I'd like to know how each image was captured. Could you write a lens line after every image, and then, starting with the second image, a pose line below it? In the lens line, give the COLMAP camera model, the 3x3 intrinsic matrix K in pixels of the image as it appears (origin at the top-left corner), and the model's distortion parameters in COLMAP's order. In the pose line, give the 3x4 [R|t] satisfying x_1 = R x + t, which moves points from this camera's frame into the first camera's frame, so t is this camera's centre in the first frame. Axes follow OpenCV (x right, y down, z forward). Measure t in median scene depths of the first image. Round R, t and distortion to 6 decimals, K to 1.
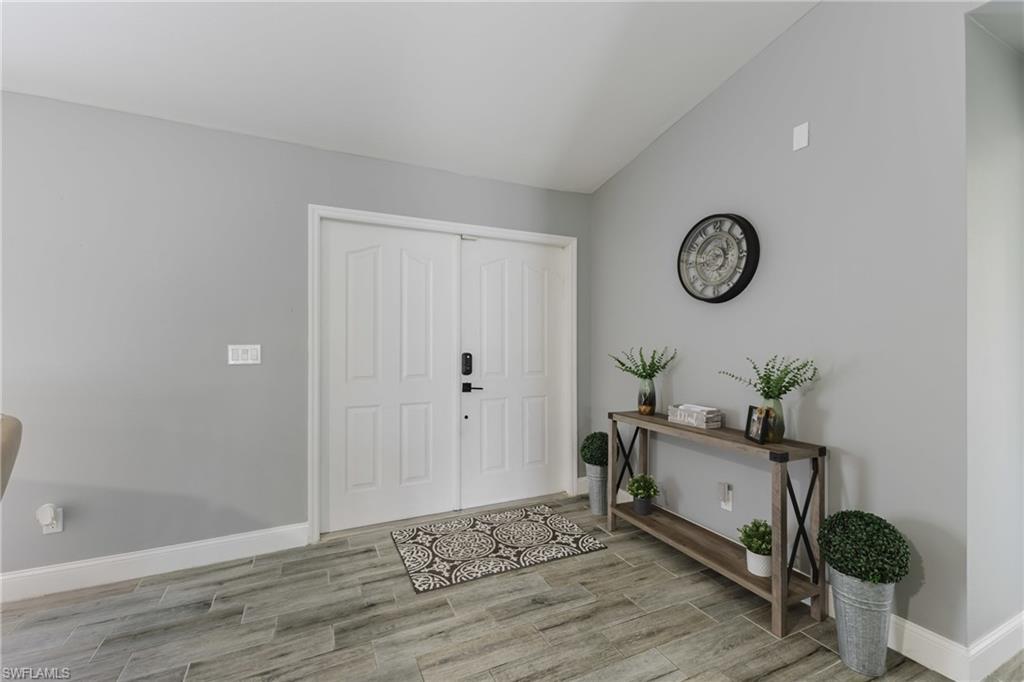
lens RADIAL K [[440.0, 0, 514.2], [0, 440.0, 340.5], [0, 0, 1]] dist [0.012520, 0.000085]
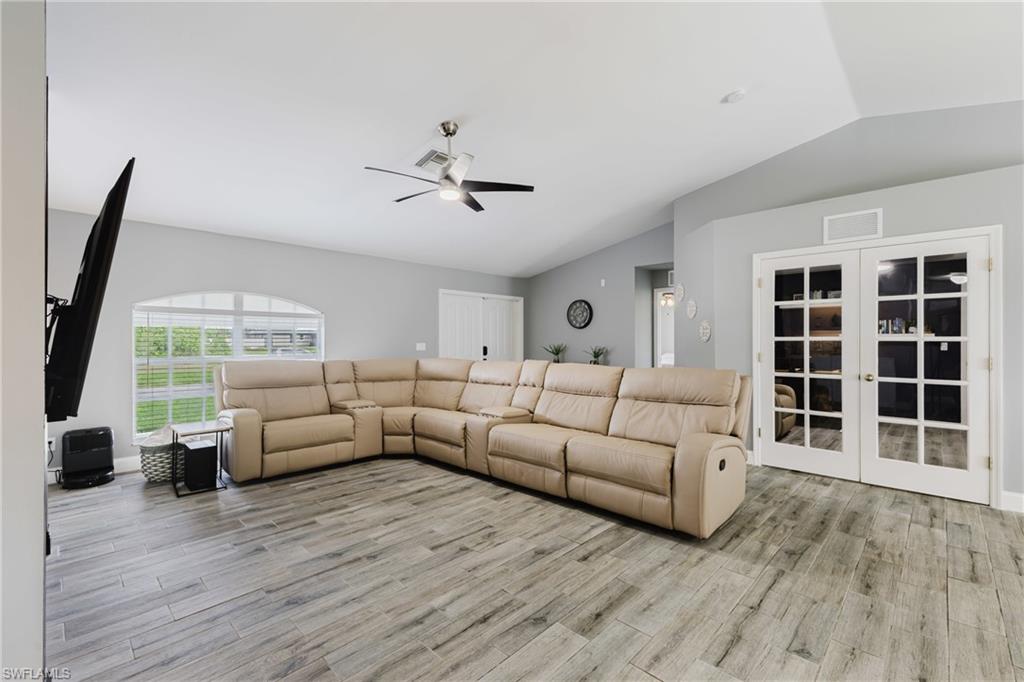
lens RADIAL K [[440.0, 0, 514.2], [0, 440.0, 340.5], [0, 0, 1]] dist [0.012520, 0.000085]
pose [[0.937982, -0.000300, 0.346683, -0.968402], [-0.001360, 0.999989, 0.004546, -0.017461], [-0.346680, -0.004736, 0.937971, -1.604403]]
